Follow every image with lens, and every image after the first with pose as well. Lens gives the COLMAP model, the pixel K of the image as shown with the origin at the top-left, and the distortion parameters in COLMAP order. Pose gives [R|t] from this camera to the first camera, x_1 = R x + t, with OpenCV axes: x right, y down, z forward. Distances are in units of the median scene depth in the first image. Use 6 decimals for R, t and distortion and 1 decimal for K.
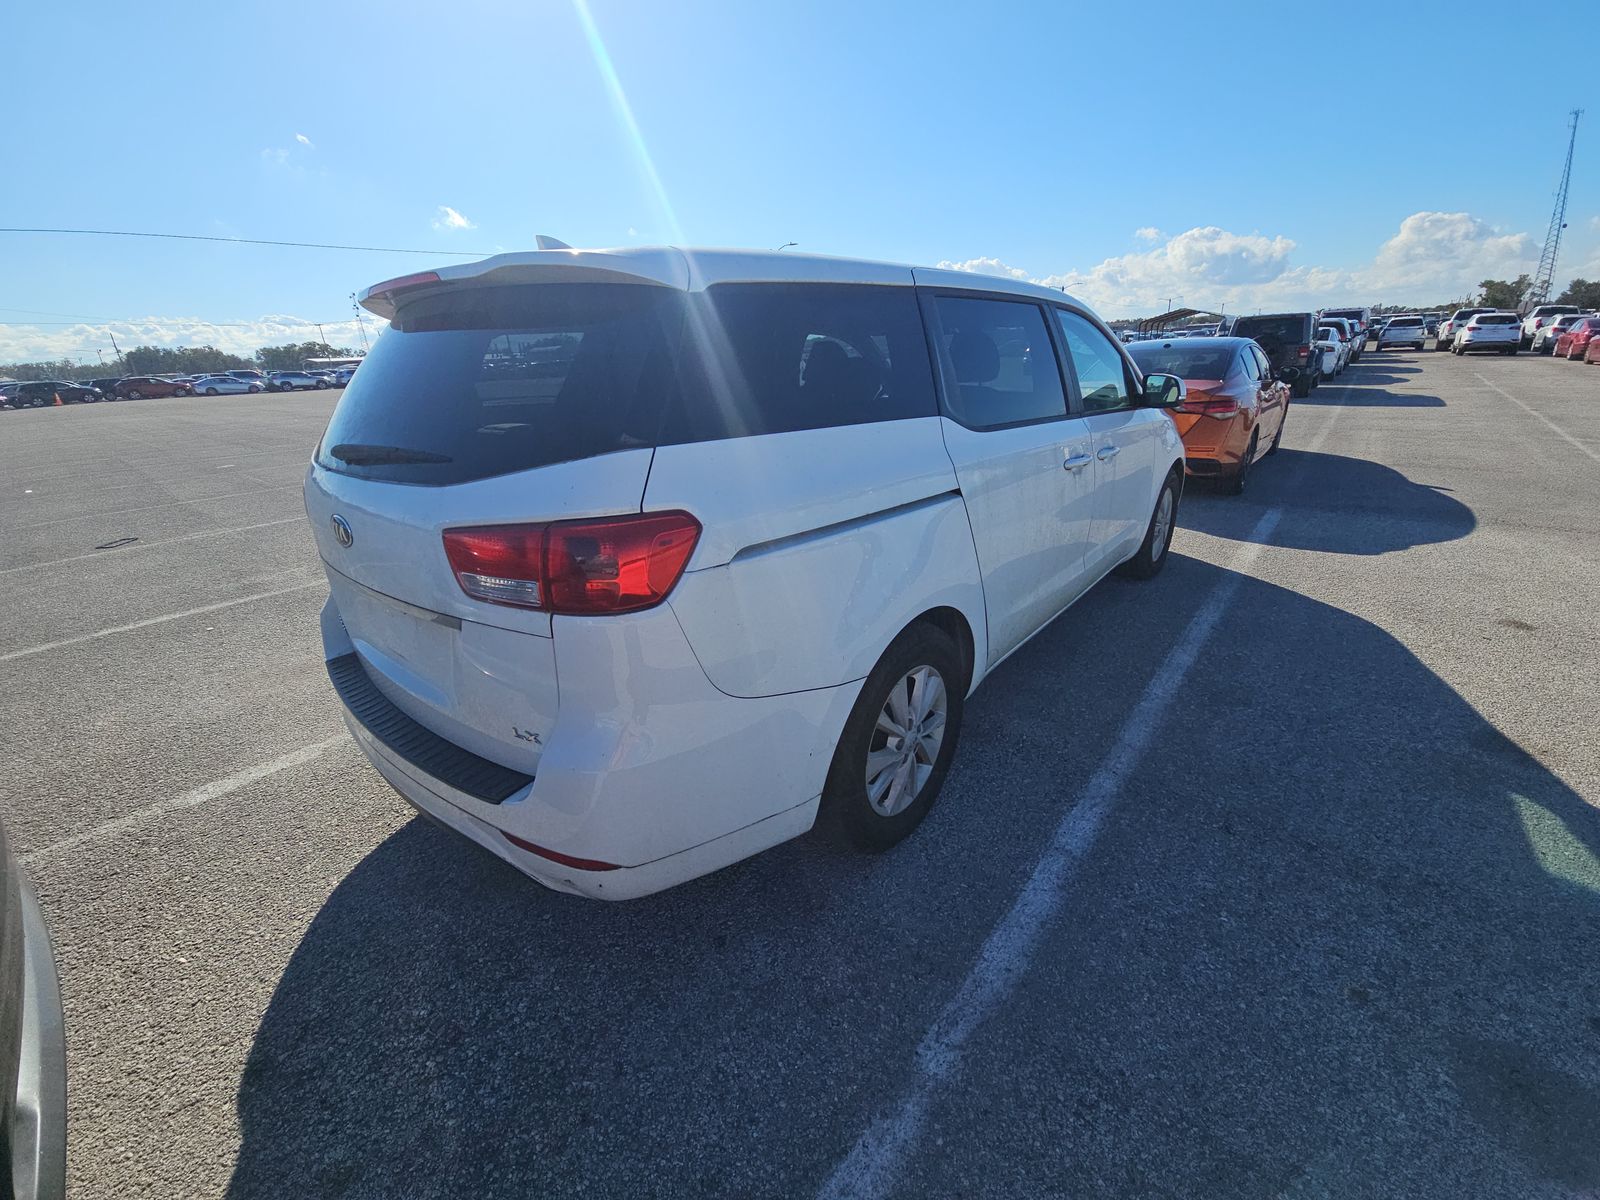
lens RADIAL K [[648.5, 0, 787.3], [0, 648.5, 607.2], [0, 0, 1]] dist [0.054994, -0.029255]
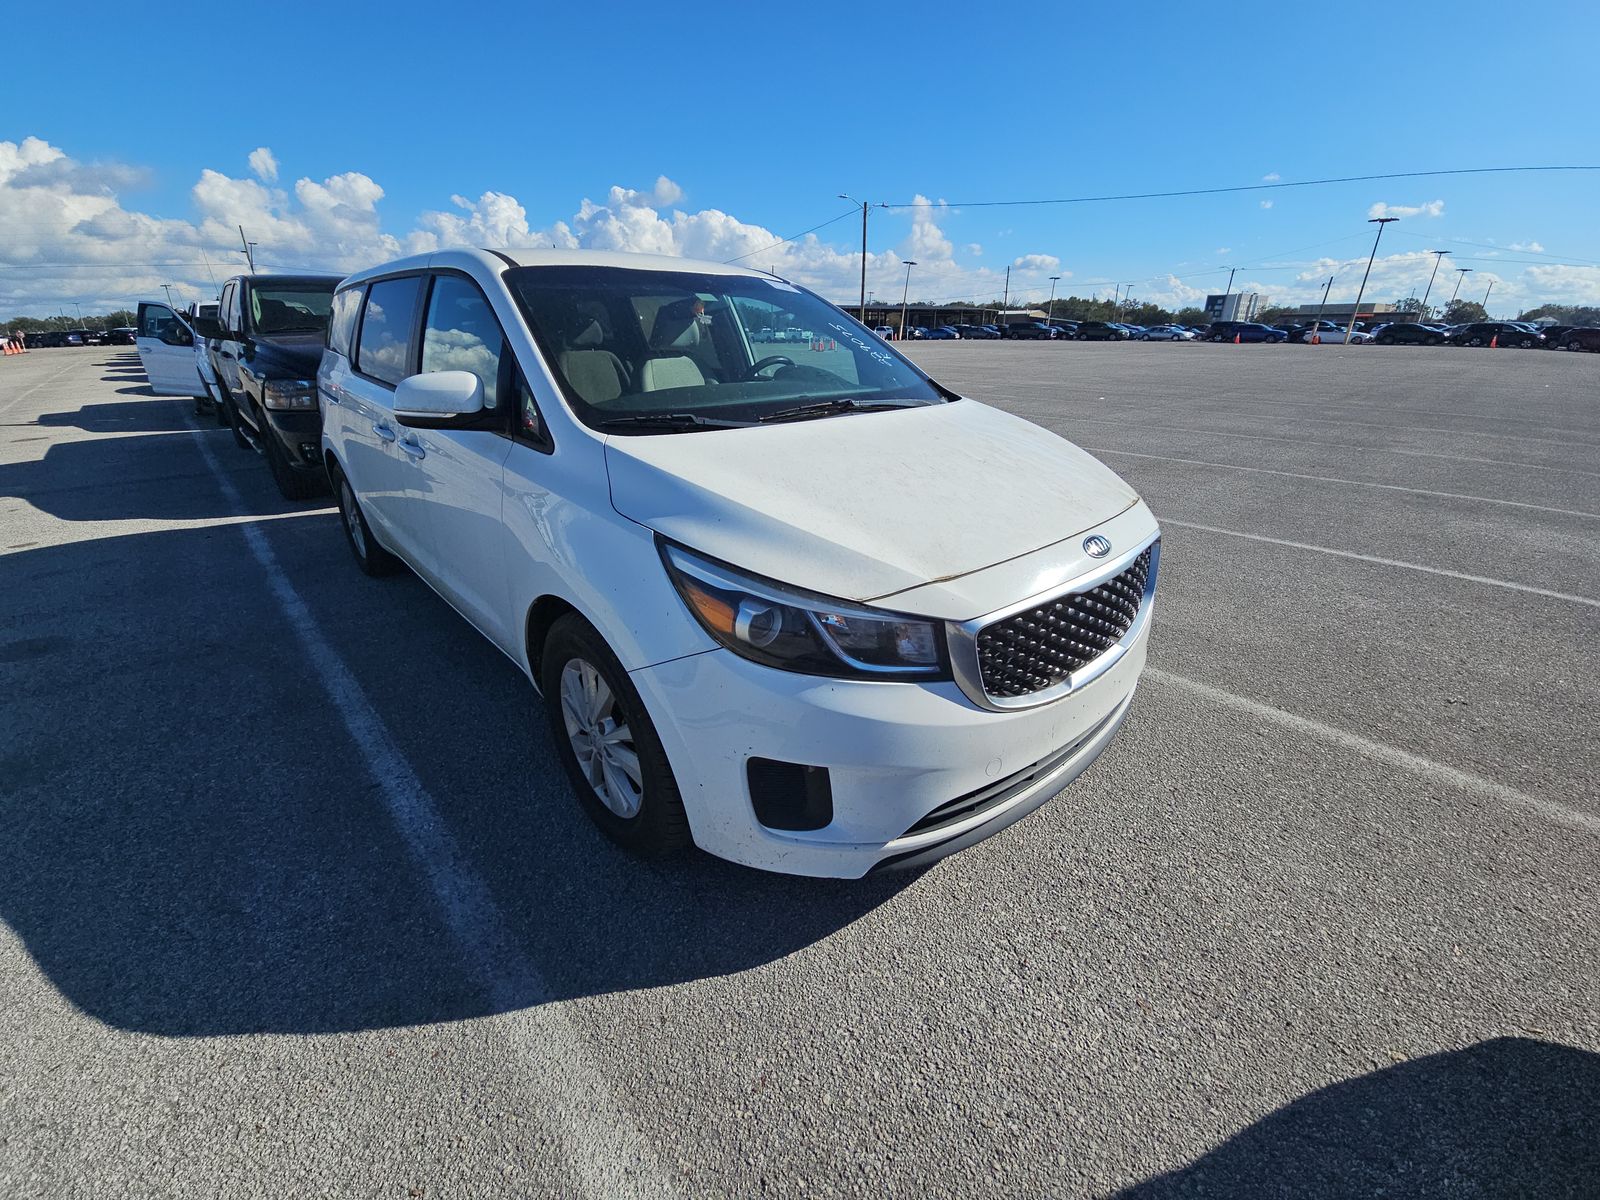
lens RADIAL K [[648.5, 0, 787.3], [0, 648.5, 607.2], [0, 0, 1]] dist [0.054994, -0.029255]
pose [[-0.131080, 0.428863, -0.893809, 0.964204], [-0.356791, 0.820767, 0.446141, -0.474159], [0.924943, 0.377383, 0.045428, 1.119908]]
